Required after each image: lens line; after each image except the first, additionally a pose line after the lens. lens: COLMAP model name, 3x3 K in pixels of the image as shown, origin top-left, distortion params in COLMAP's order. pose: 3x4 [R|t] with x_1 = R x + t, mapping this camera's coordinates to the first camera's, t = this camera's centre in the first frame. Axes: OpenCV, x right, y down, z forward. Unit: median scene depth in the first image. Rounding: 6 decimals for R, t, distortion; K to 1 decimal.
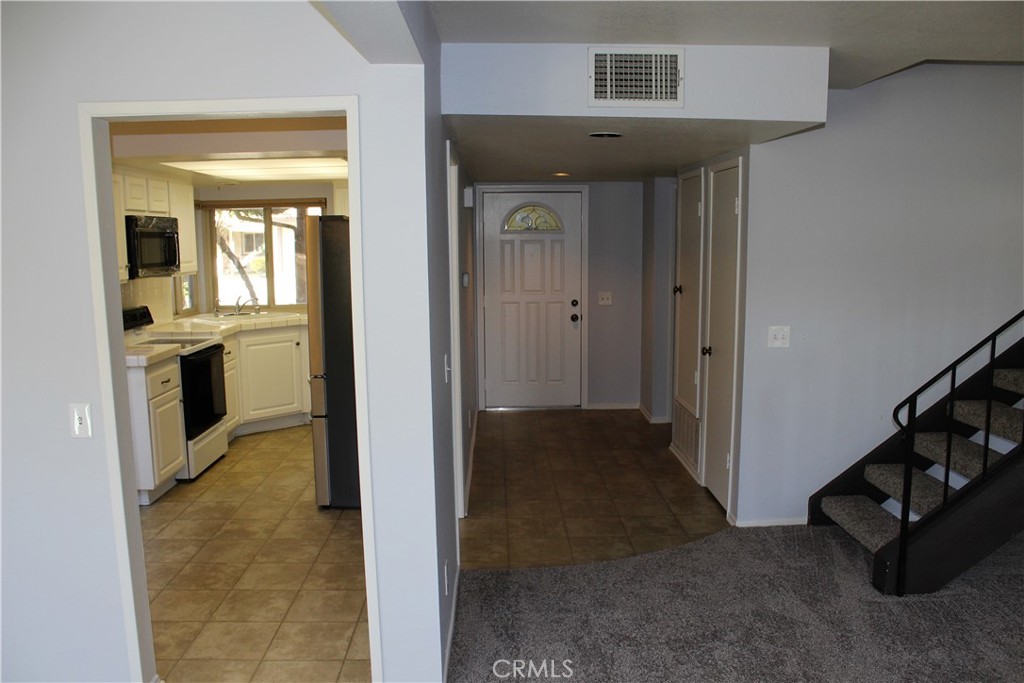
lens RADIAL K [[849.0, 0, 513.7], [0, 849.0, 362.6], [0, 0, 1]] dist [-0.165642, 0.153540]
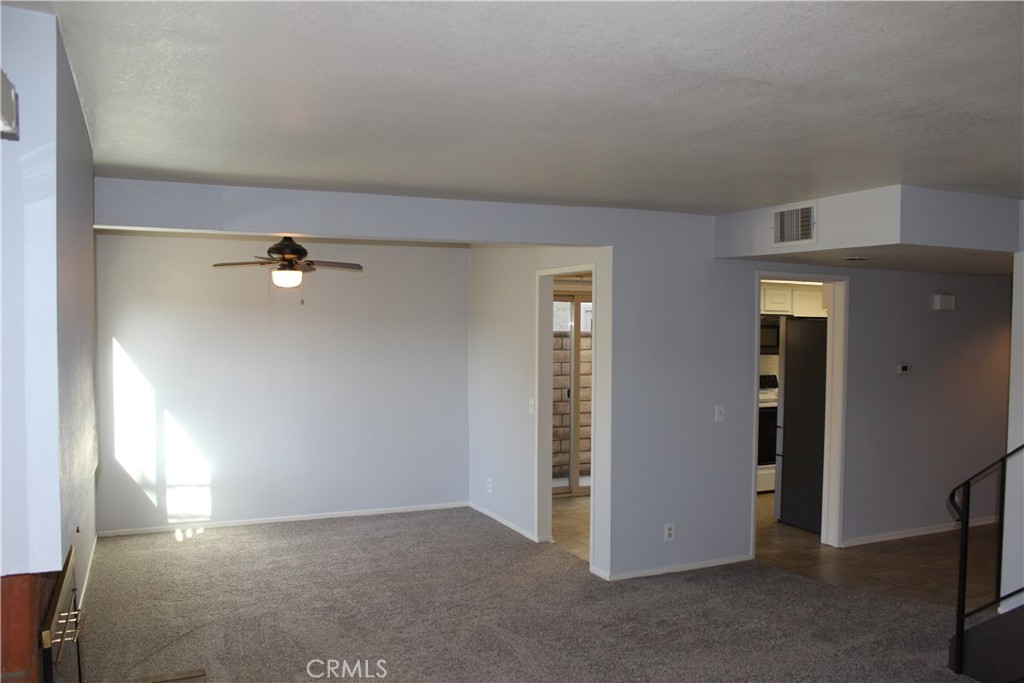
lens RADIAL K [[849.0, 0, 513.7], [0, 849.0, 362.6], [0, 0, 1]] dist [-0.165642, 0.153540]
pose [[0.387861, 0.049062, -0.920411, 1.281930], [-0.149421, 0.988720, -0.010263, -0.014916], [0.909526, 0.141509, 0.390817, 0.012838]]
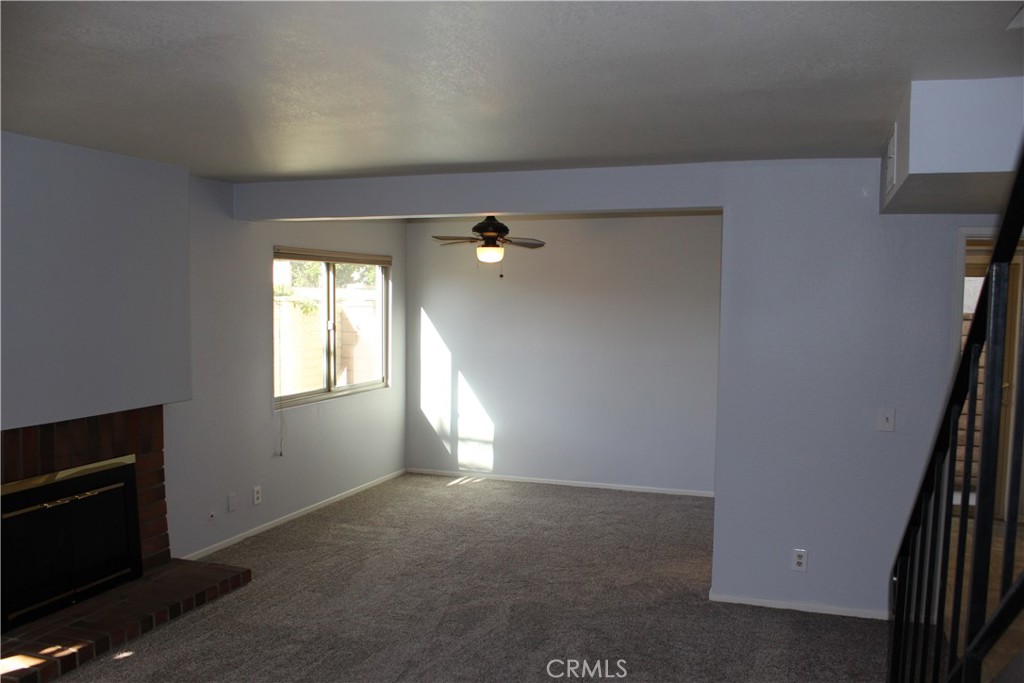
lens RADIAL K [[849.0, 0, 513.7], [0, 849.0, 362.6], [0, 0, 1]] dist [-0.165642, 0.153540]
pose [[-0.371551, 0.075060, -0.925373, 1.246134], [-0.149247, 0.978934, 0.139329, -0.161653], [0.916338, 0.189878, -0.352522, 0.946214]]
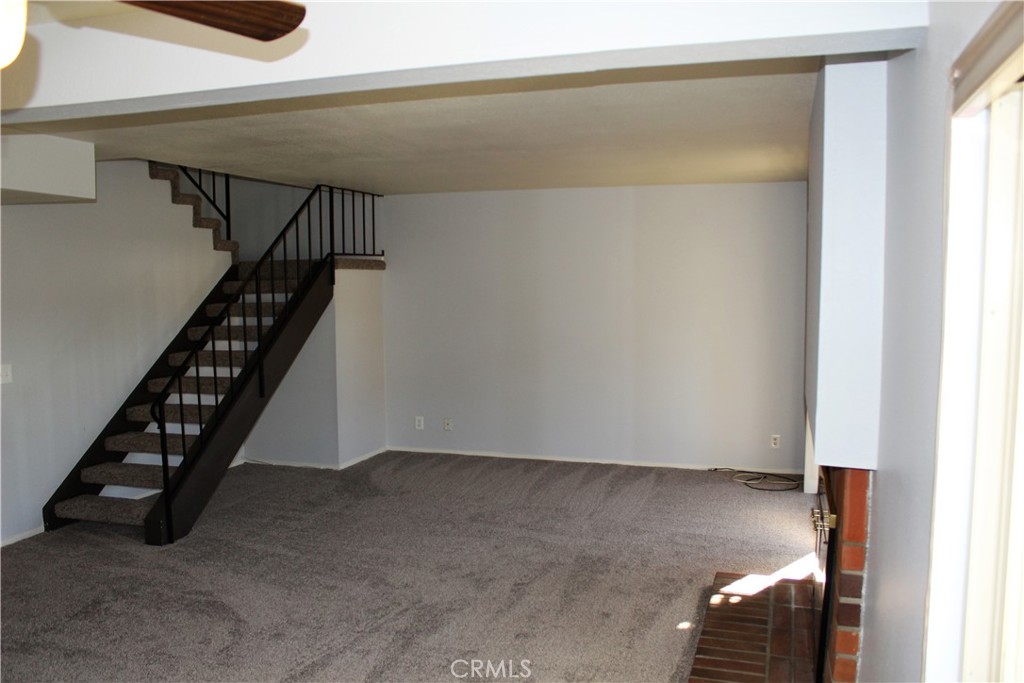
lens RADIAL K [[849.0, 0, 513.7], [0, 849.0, 362.6], [0, 0, 1]] dist [-0.165642, 0.153540]
pose [[0.315716, -0.080440, 0.945438, -0.638532], [0.147923, 0.988390, 0.034697, 0.022309], [-0.937253, 0.128898, 0.323949, -0.026626]]
